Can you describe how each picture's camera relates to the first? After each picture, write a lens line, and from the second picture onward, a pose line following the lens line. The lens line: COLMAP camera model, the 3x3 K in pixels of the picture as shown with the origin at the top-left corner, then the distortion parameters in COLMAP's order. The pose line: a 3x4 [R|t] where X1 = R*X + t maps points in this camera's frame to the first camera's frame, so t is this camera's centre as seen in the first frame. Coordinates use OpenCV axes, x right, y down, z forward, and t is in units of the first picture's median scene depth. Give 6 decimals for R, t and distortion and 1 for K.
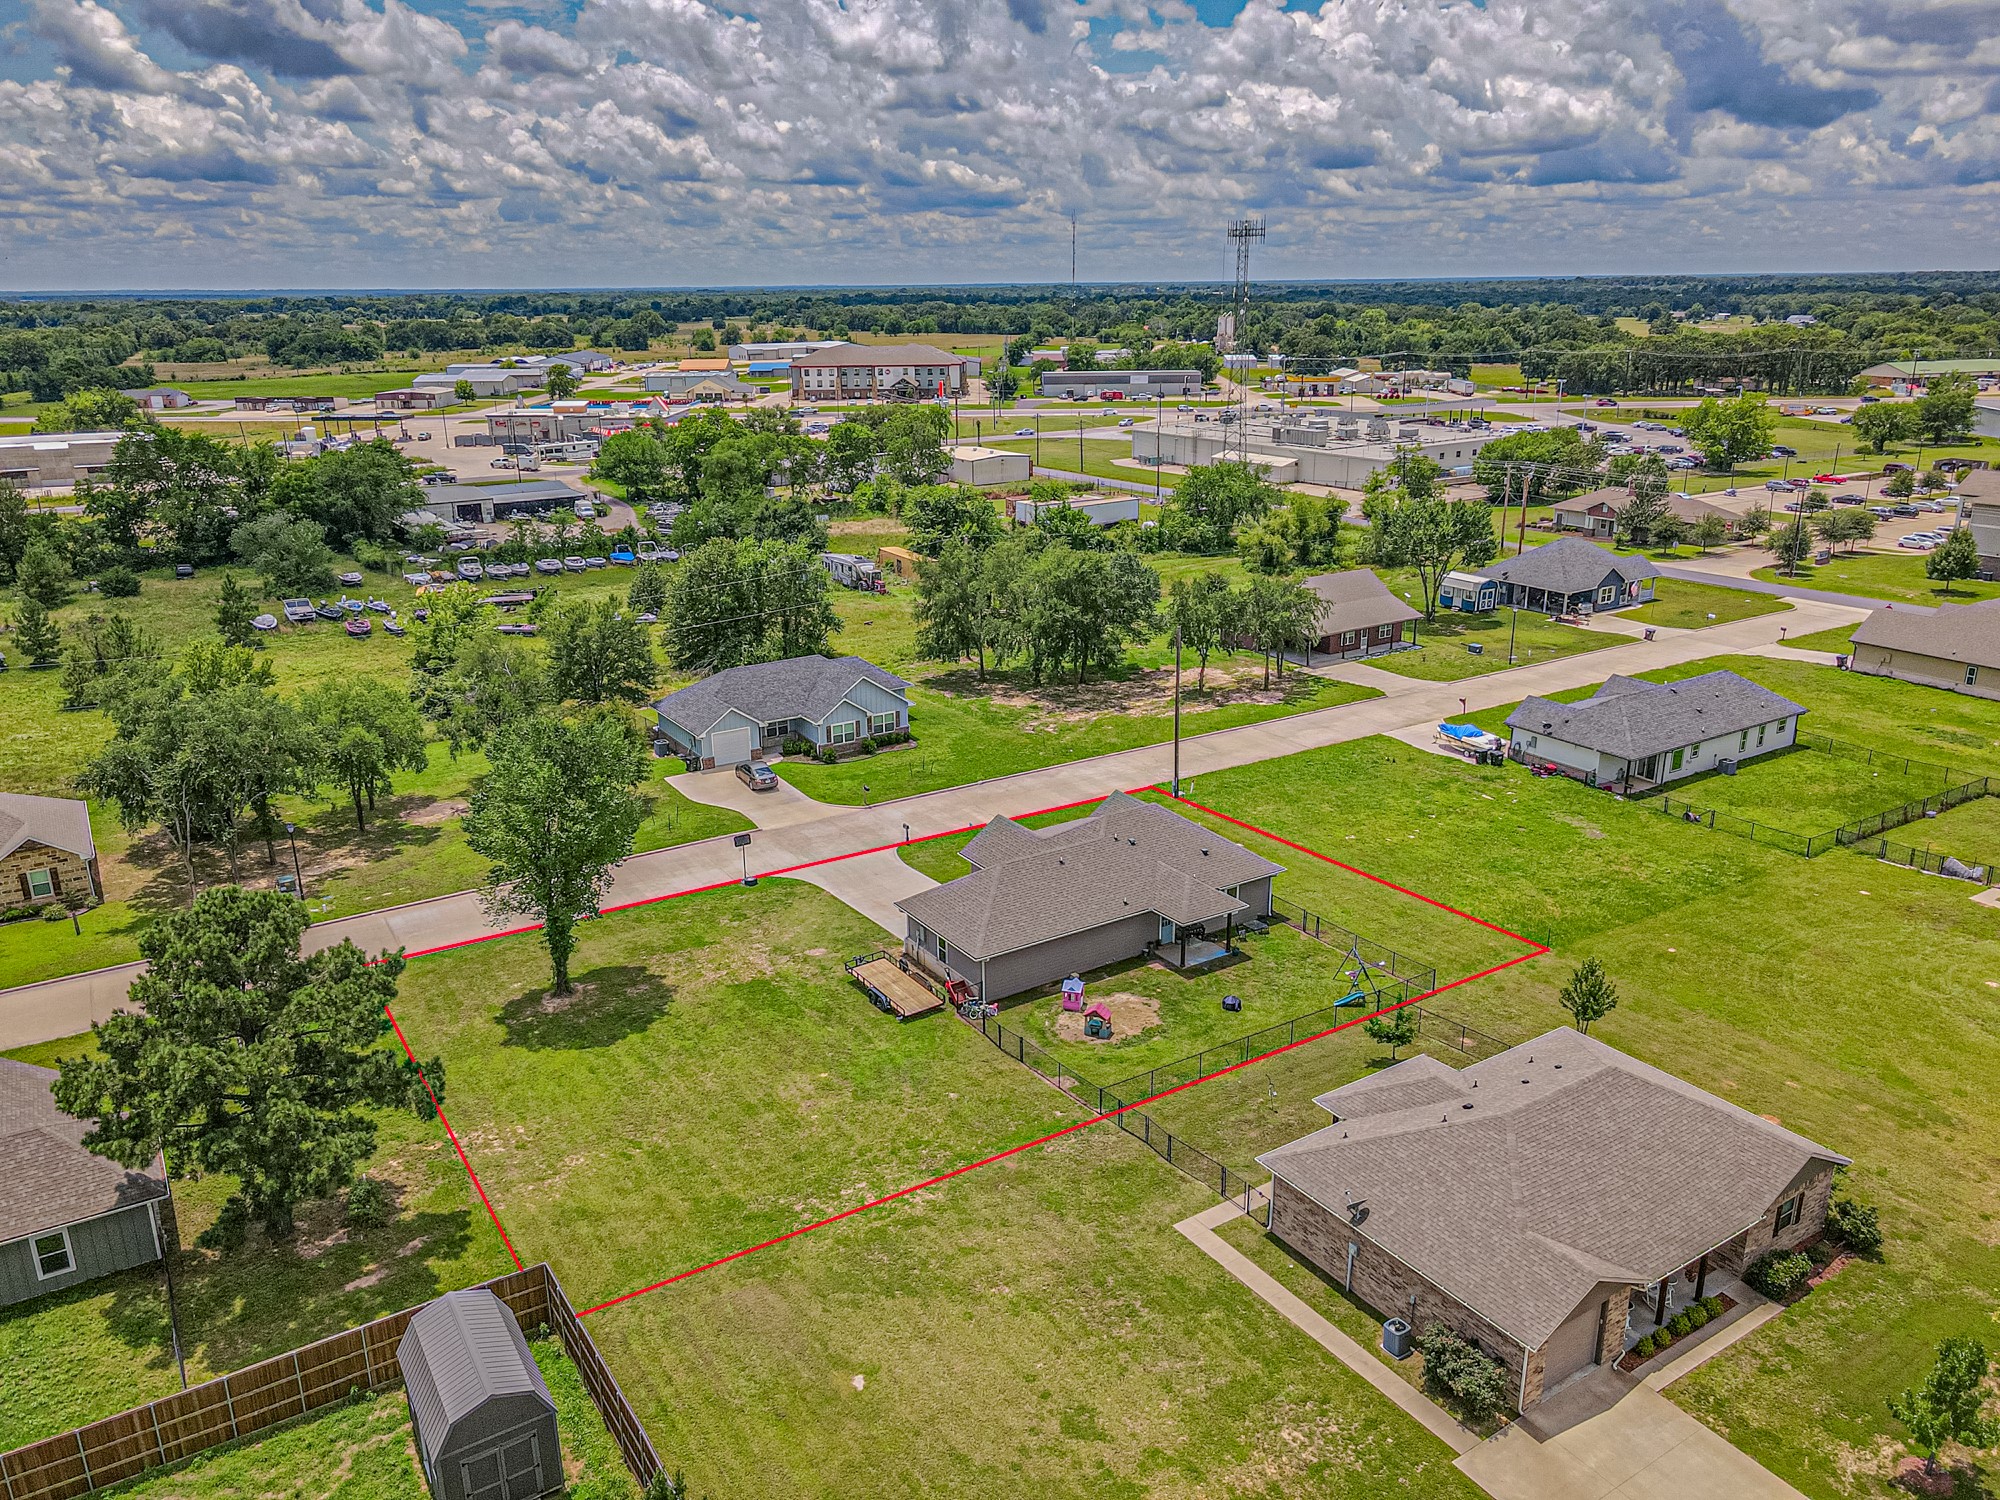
lens RADIAL K [[1455.6, 0, 990.6], [0, 1455.6, 754.4], [0, 0, 1]] dist [0.002976, 0.025931]
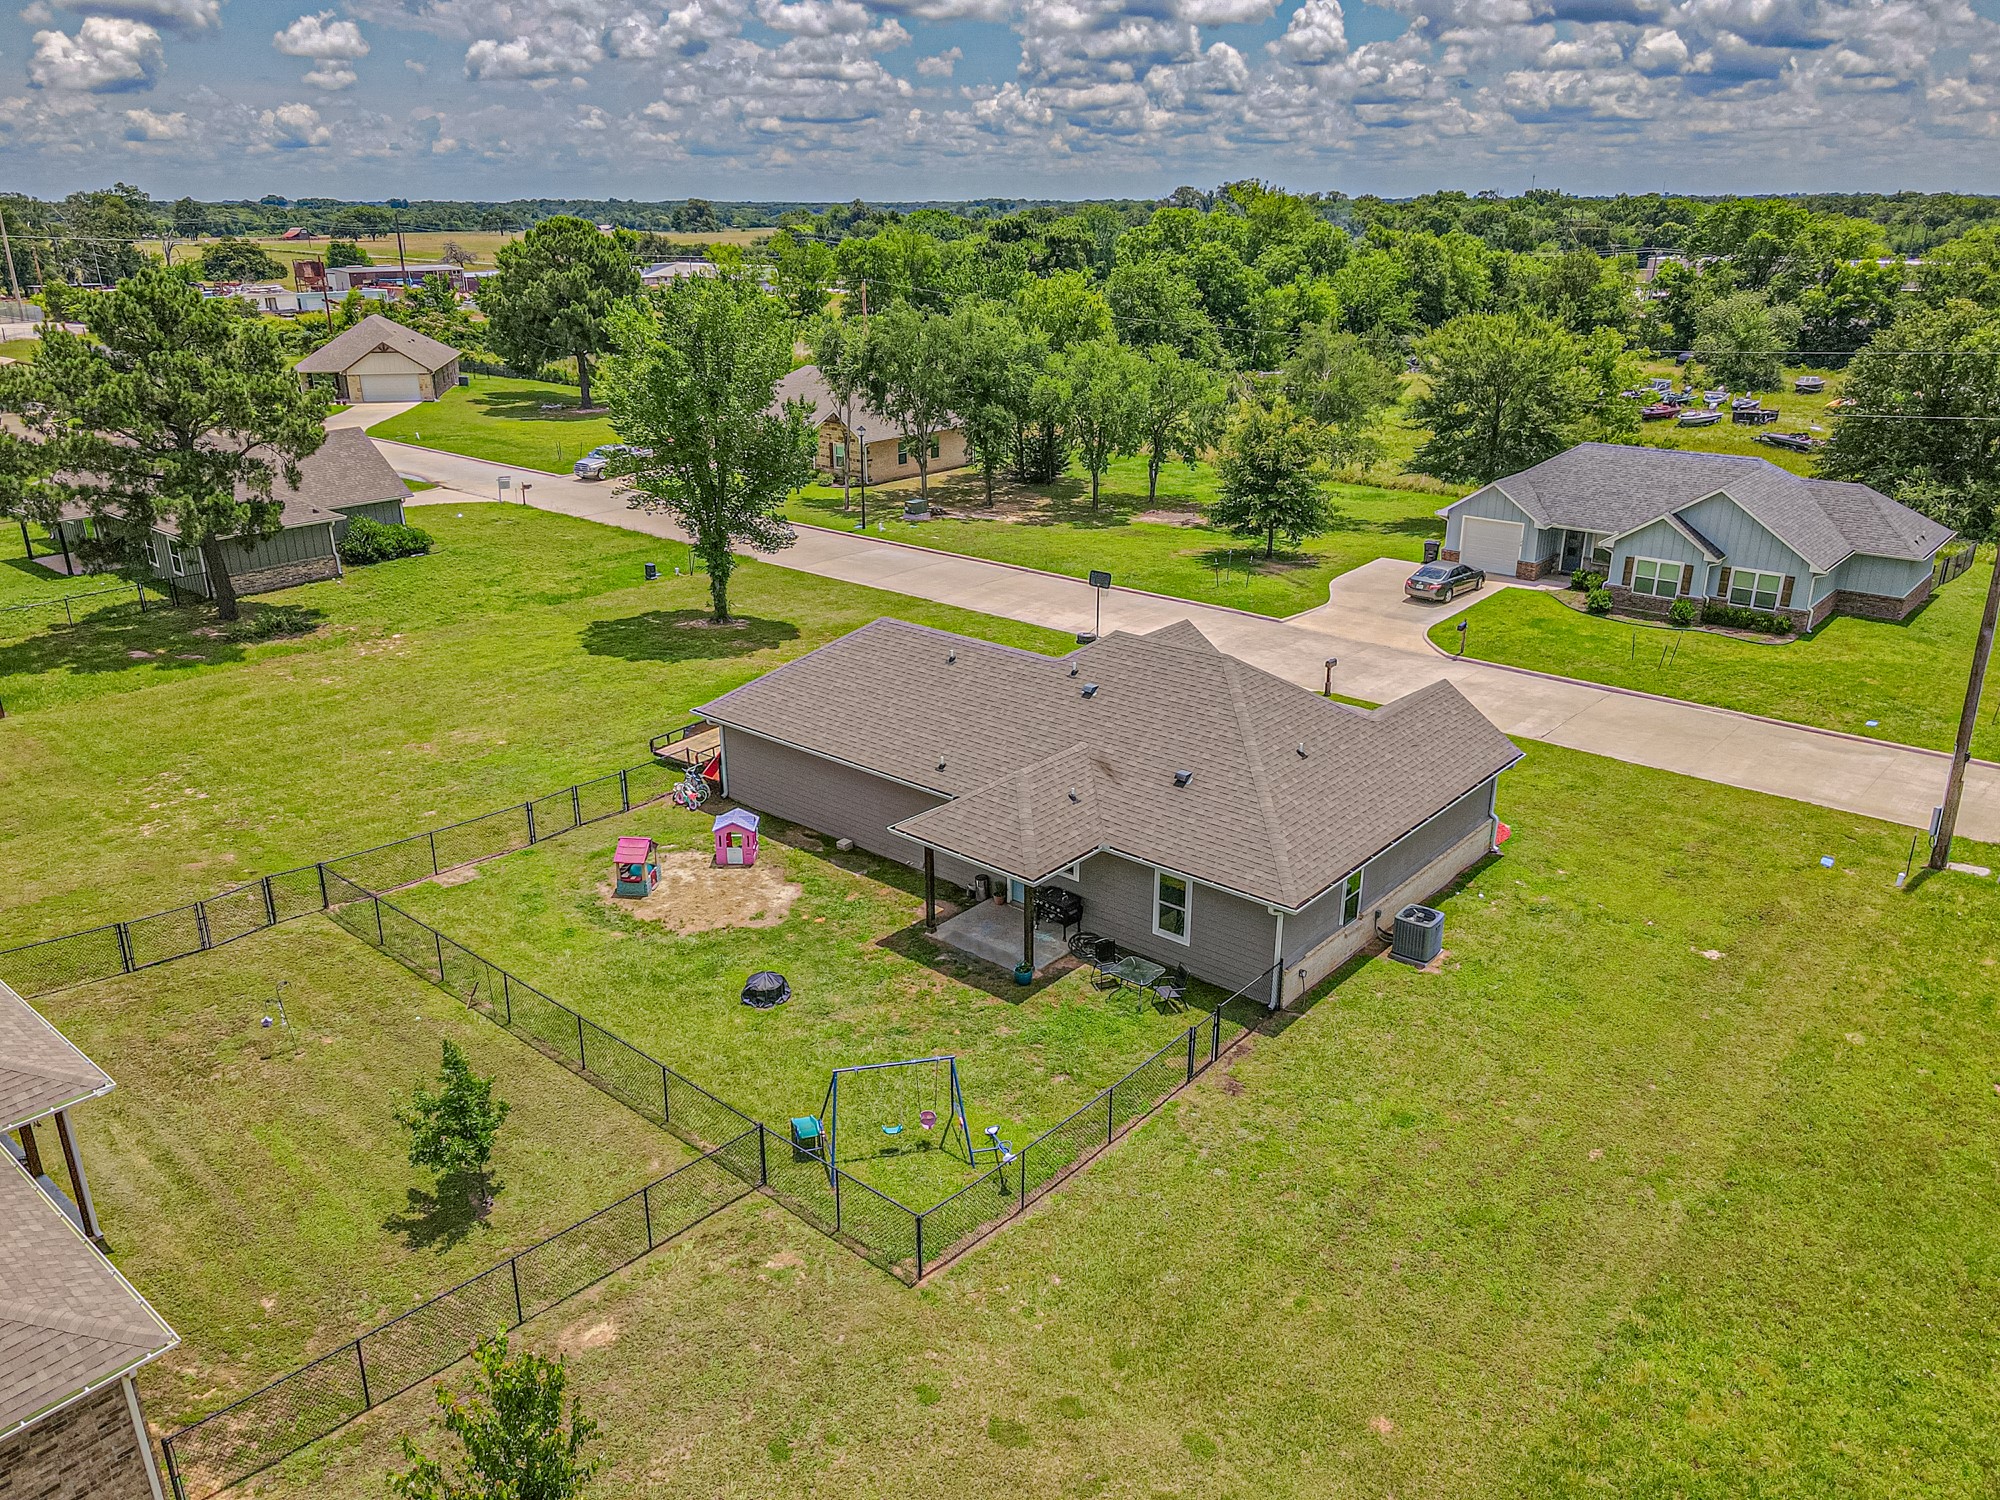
lens RADIAL K [[1455.6, 0, 990.6], [0, 1455.6, 754.4], [0, 0, 1]] dist [0.002976, 0.025931]
pose [[0.289265, 0.350710, -0.890689, 0.347342], [-0.295694, 0.917700, 0.265315, -0.024713], [0.910434, 0.186625, 0.369162, 0.535858]]
